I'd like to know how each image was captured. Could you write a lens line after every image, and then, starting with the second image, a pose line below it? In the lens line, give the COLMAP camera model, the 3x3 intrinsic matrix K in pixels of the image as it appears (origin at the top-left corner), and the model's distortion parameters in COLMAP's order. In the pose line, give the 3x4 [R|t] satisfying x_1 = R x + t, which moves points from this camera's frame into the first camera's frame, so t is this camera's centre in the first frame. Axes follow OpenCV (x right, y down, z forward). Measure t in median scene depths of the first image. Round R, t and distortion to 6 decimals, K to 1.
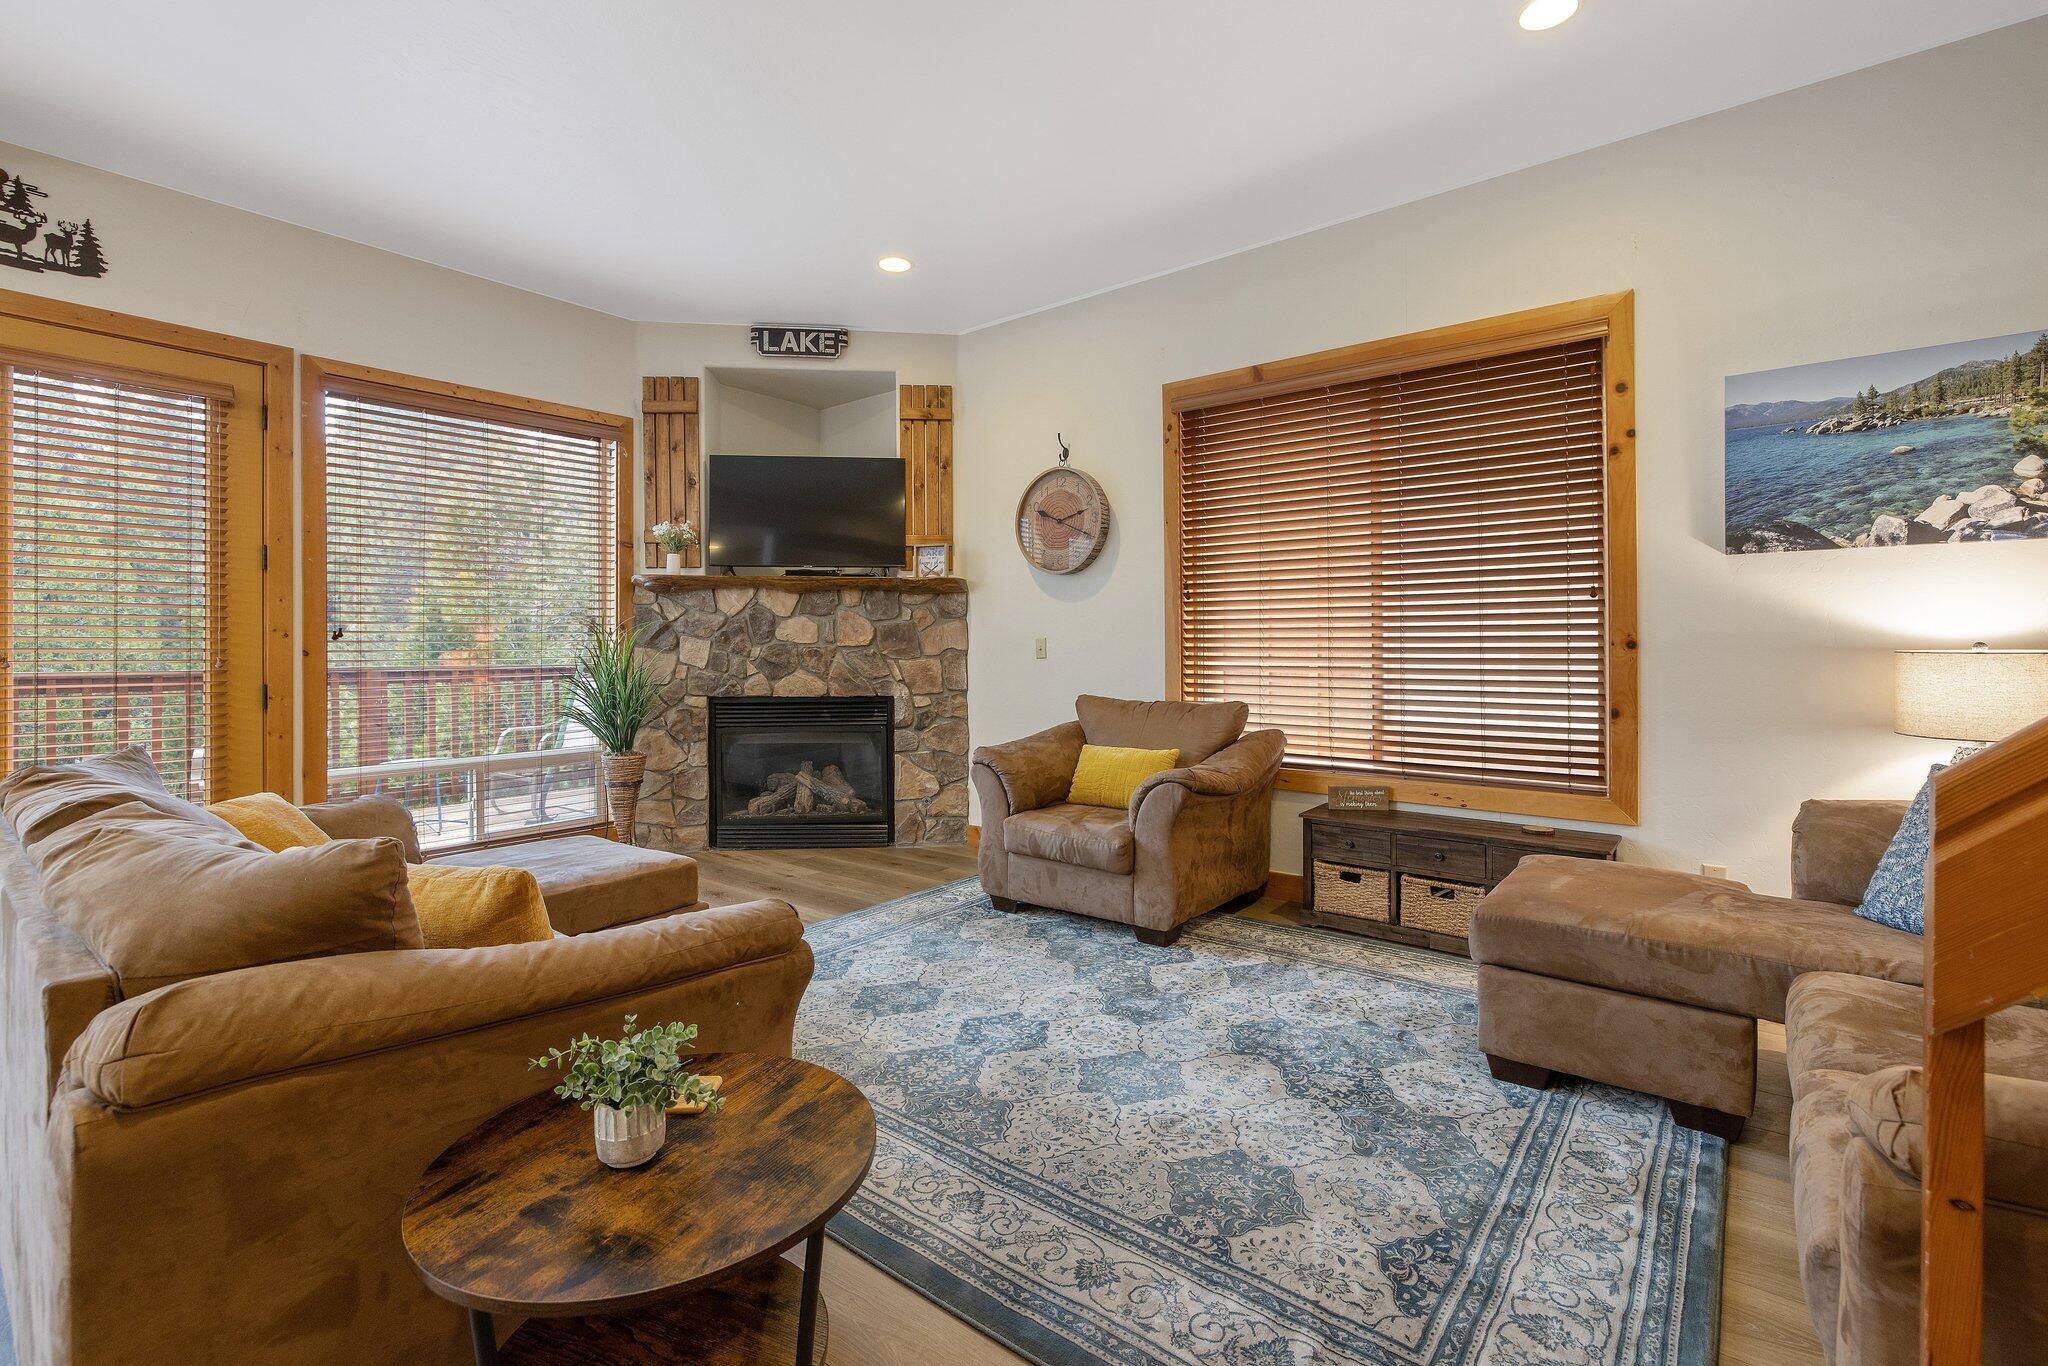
lens RADIAL K [[910.6, 0, 1024.6], [0, 910.6, 650.7], [0, 0, 1]] dist [-0.004941, 0.000326]
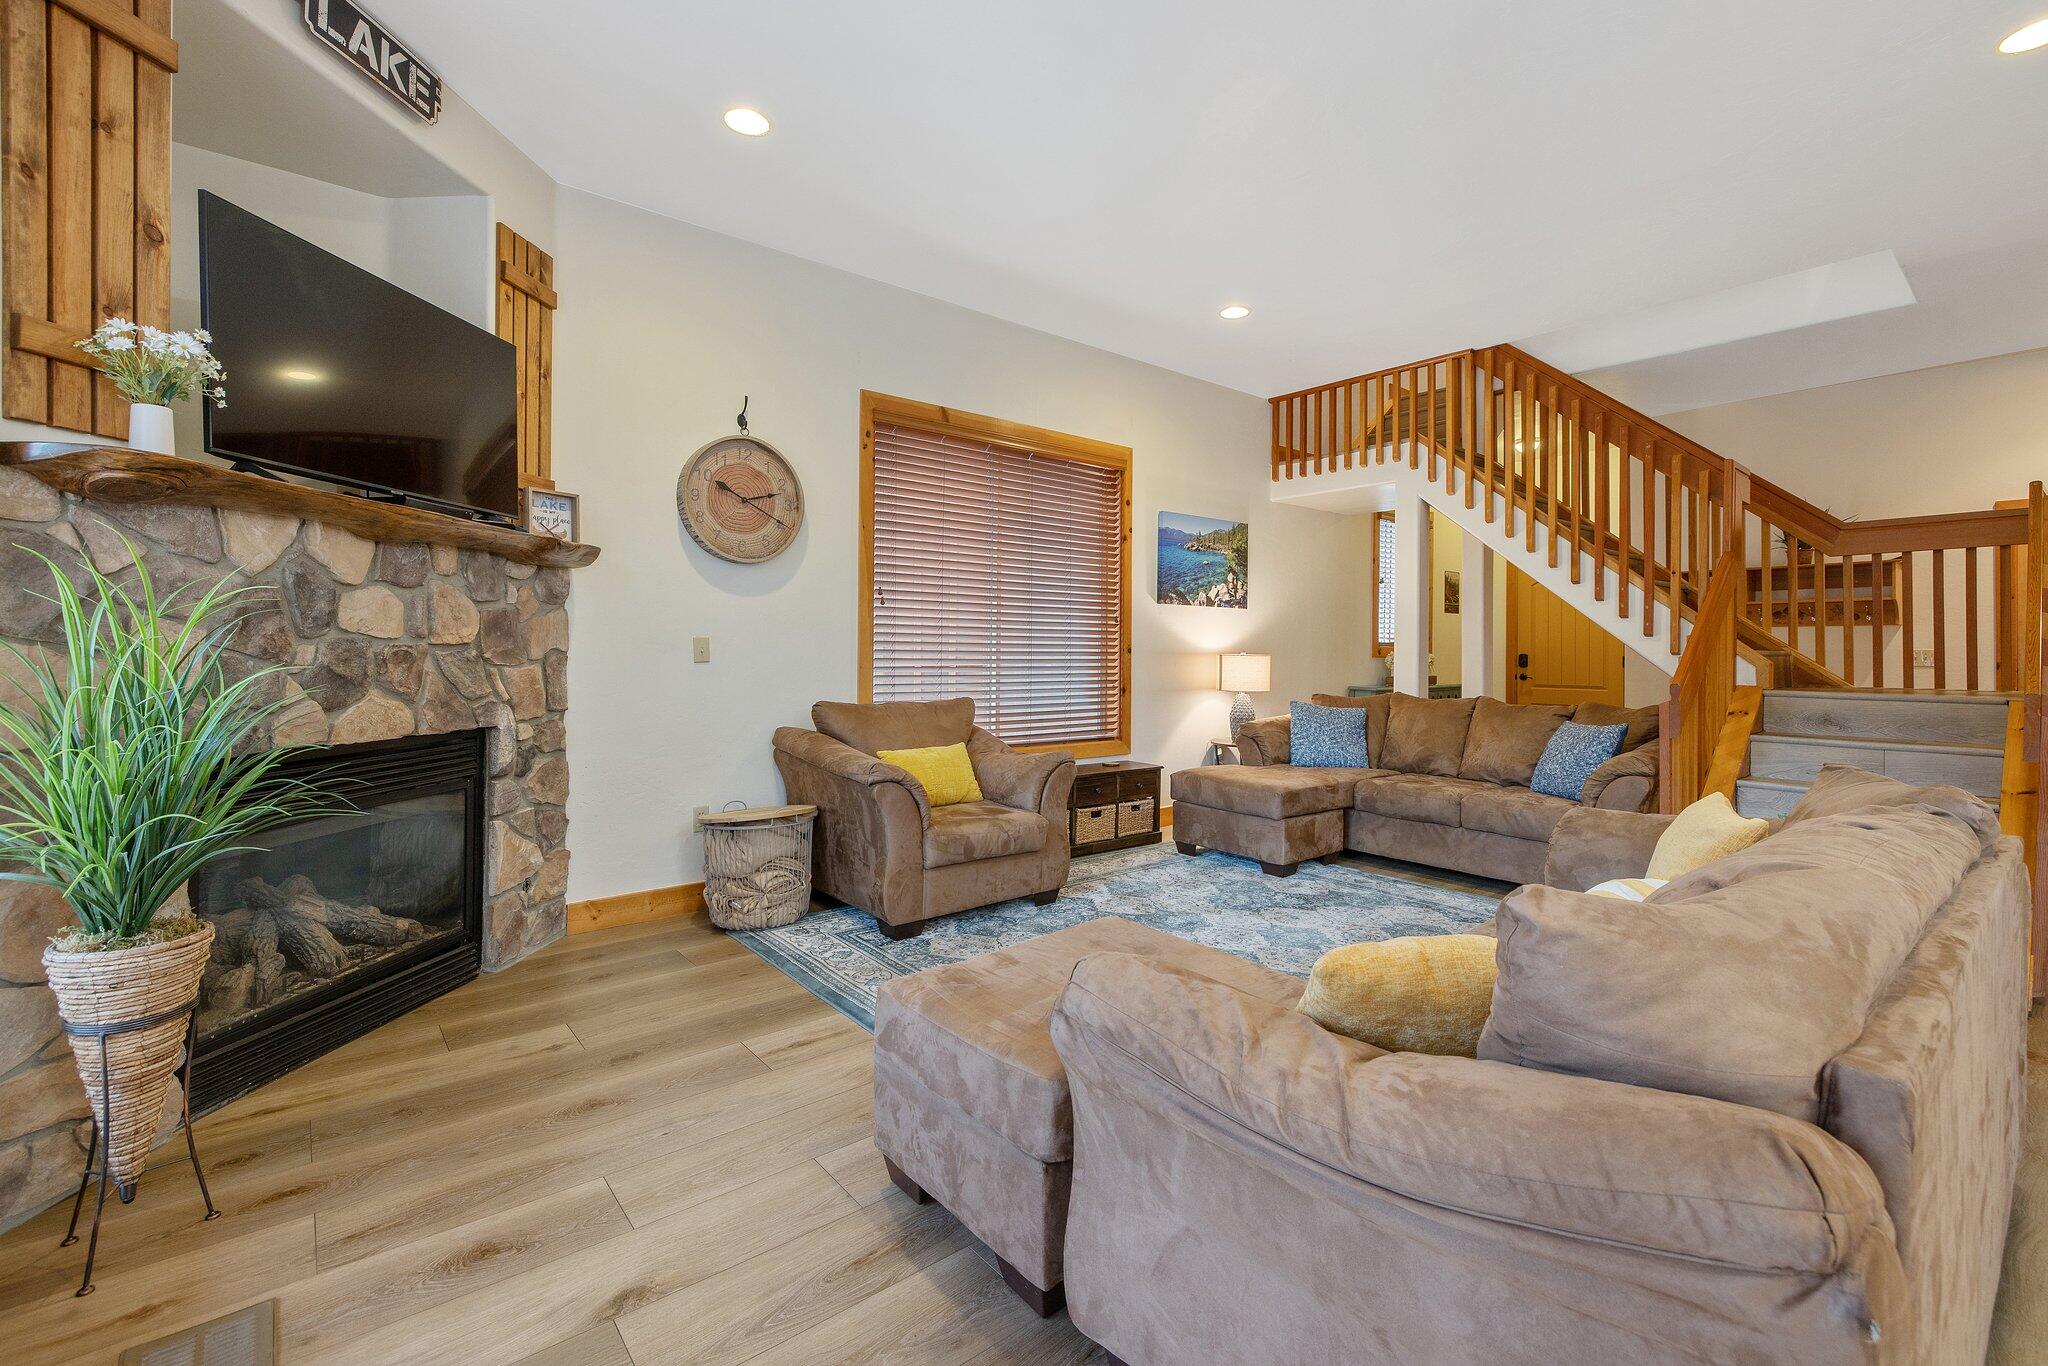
lens RADIAL K [[864.6, 0, 1023.6], [0, 864.6, 650.5], [0, 0, 1]] dist [0.000785, -0.000116]
pose [[0.222360, 0.003579, 0.974958, -0.654901], [-0.003953, 0.999988, -0.002769, -0.001163], [-0.974957, -0.003238, 0.222372, 0.542039]]
